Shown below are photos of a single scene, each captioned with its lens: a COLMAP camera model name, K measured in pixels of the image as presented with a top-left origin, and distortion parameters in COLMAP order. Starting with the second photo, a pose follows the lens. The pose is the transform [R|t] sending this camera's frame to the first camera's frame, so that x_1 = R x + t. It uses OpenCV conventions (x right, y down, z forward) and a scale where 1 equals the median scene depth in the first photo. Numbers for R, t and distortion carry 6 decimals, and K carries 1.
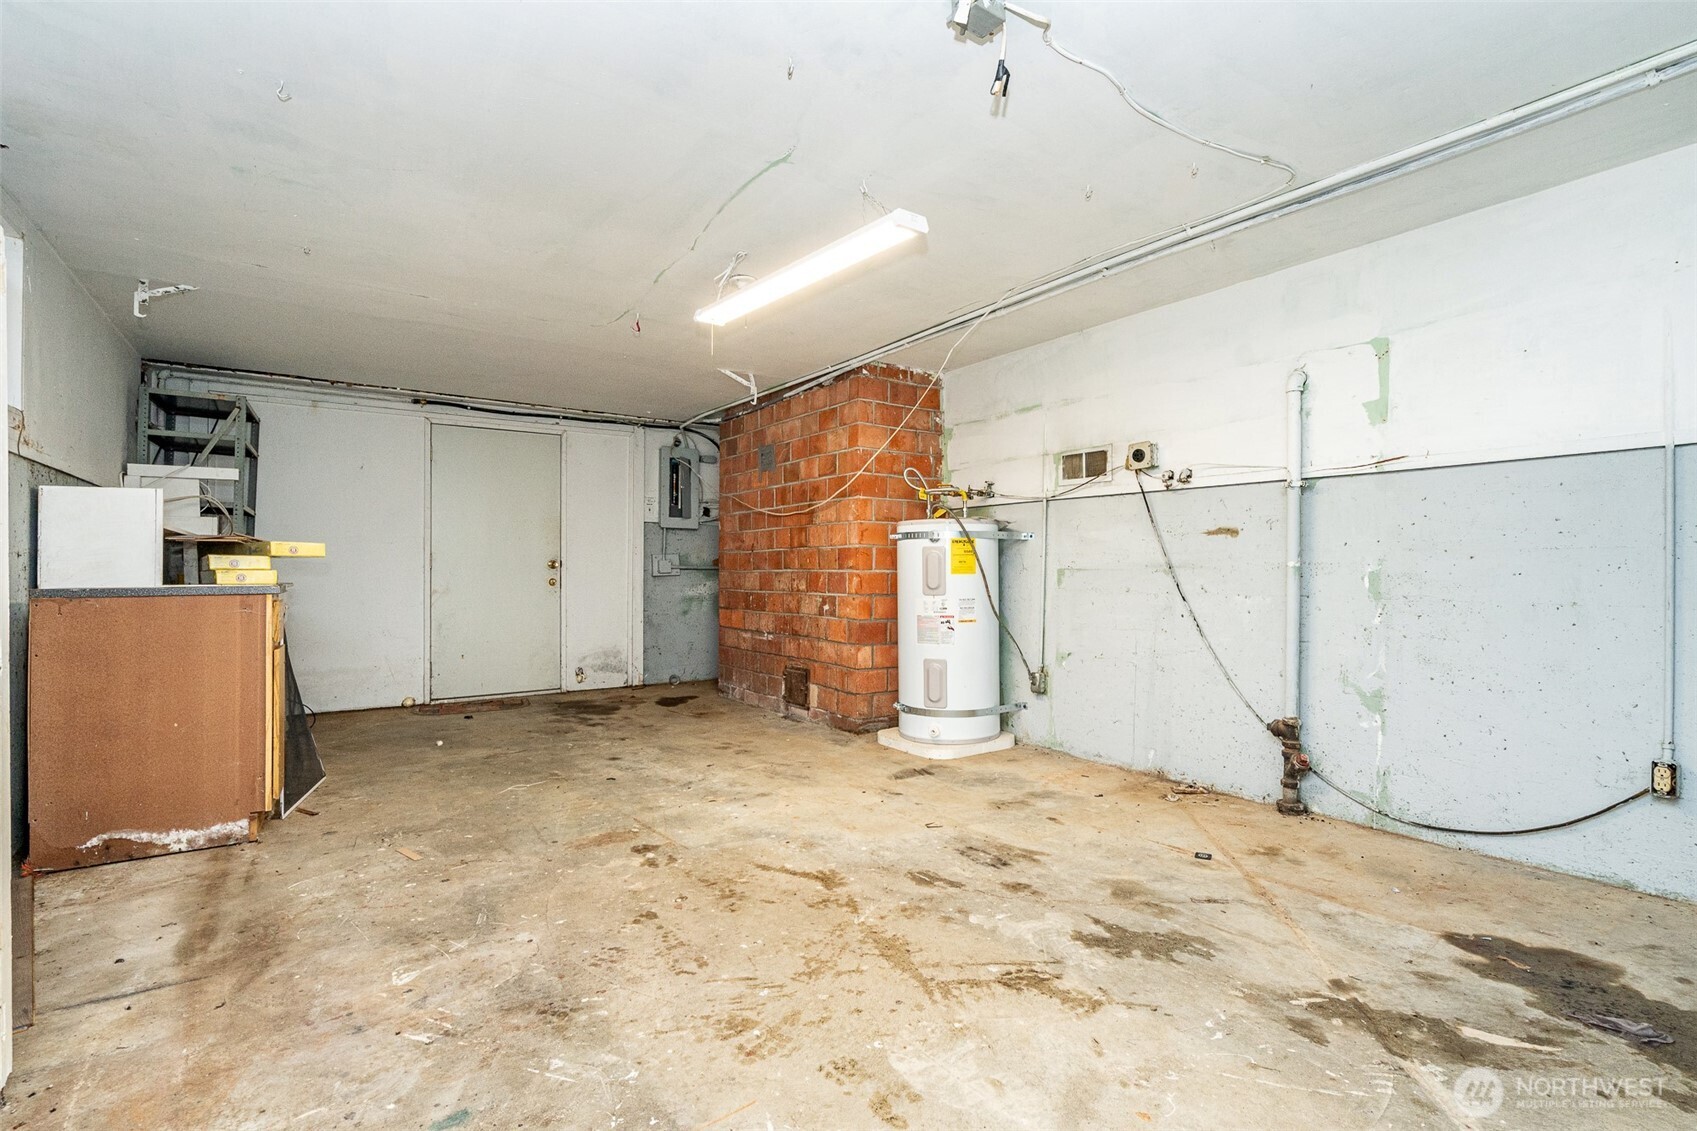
lens RADIAL K [[793.3, 0, 860.5], [0, 793.3, 562.6], [0, 0, 1]] dist [-0.000645, 0.000623]
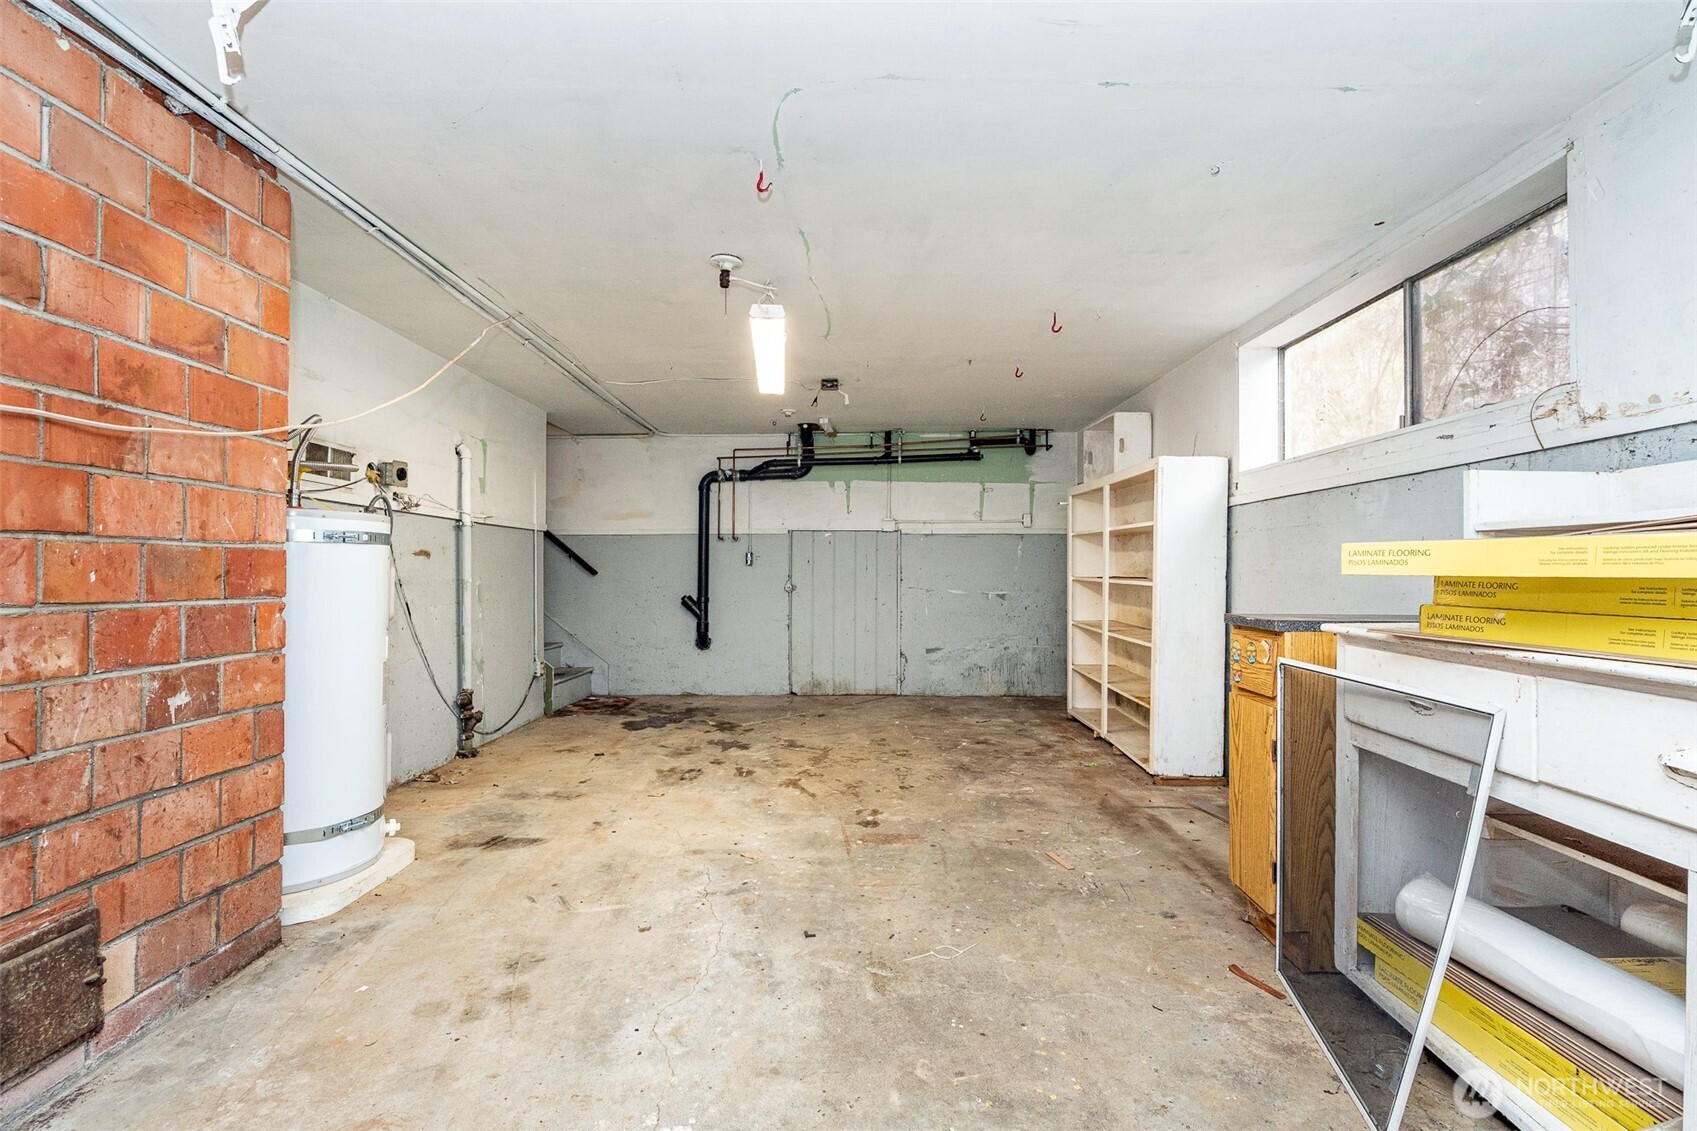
lens RADIAL K [[793.3, 0, 852.6], [0, 793.3, 570.9], [0, 0, 1]] dist [-0.000645, 0.000623]
pose [[-0.822368, 0.001515, 0.568954, -0.820723], [-0.004739, 0.999944, -0.009513, -0.005467], [-0.568936, -0.010519, -0.822314, 1.763552]]
